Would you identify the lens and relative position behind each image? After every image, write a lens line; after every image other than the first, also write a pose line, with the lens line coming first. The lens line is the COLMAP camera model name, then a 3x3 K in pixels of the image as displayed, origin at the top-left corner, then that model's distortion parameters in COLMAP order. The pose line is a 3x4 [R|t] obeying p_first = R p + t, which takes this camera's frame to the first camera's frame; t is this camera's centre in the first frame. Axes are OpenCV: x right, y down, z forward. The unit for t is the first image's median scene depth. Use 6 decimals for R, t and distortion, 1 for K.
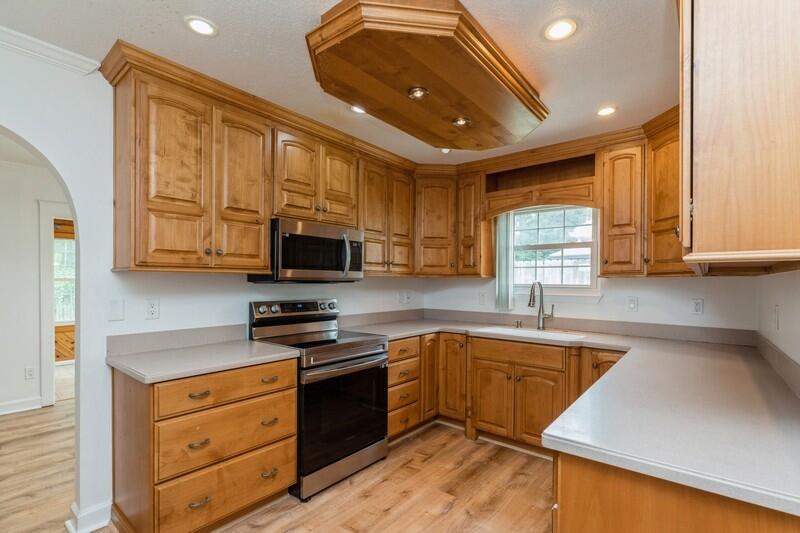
lens RADIAL K [[370.4, 0, 403.0], [0, 370.4, 284.1], [0, 0, 1]] dist [-0.002260, -0.000228]
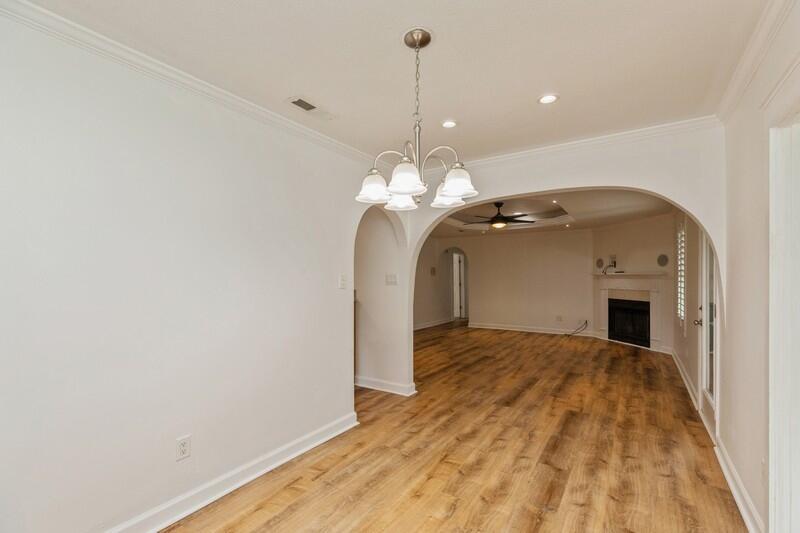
lens RADIAL K [[360.4, 0, 403.6], [0, 360.4, 275.1], [0, 0, 1]] dist [0.003426, 0.000747]
pose [[-0.994358, -0.005940, -0.105912, -0.644013], [-0.005936, 0.999982, -0.000350, -0.017737], [0.105912, 0.000280, -0.994375, 1.825705]]
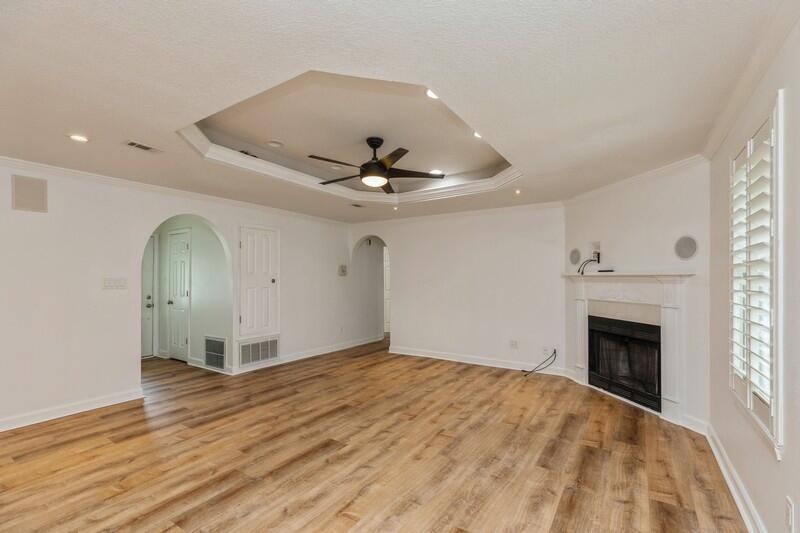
lens RADIAL K [[358.1, 0, 404.8], [0, 358.1, 277.9], [0, 0, 1]] dist [-0.000273, -0.000222]
pose [[-0.994394, -0.006536, -0.105535, -1.441027], [-0.006887, 0.999972, 0.002967, -0.019622], [0.105513, 0.003678, -0.994411, 0.839393]]
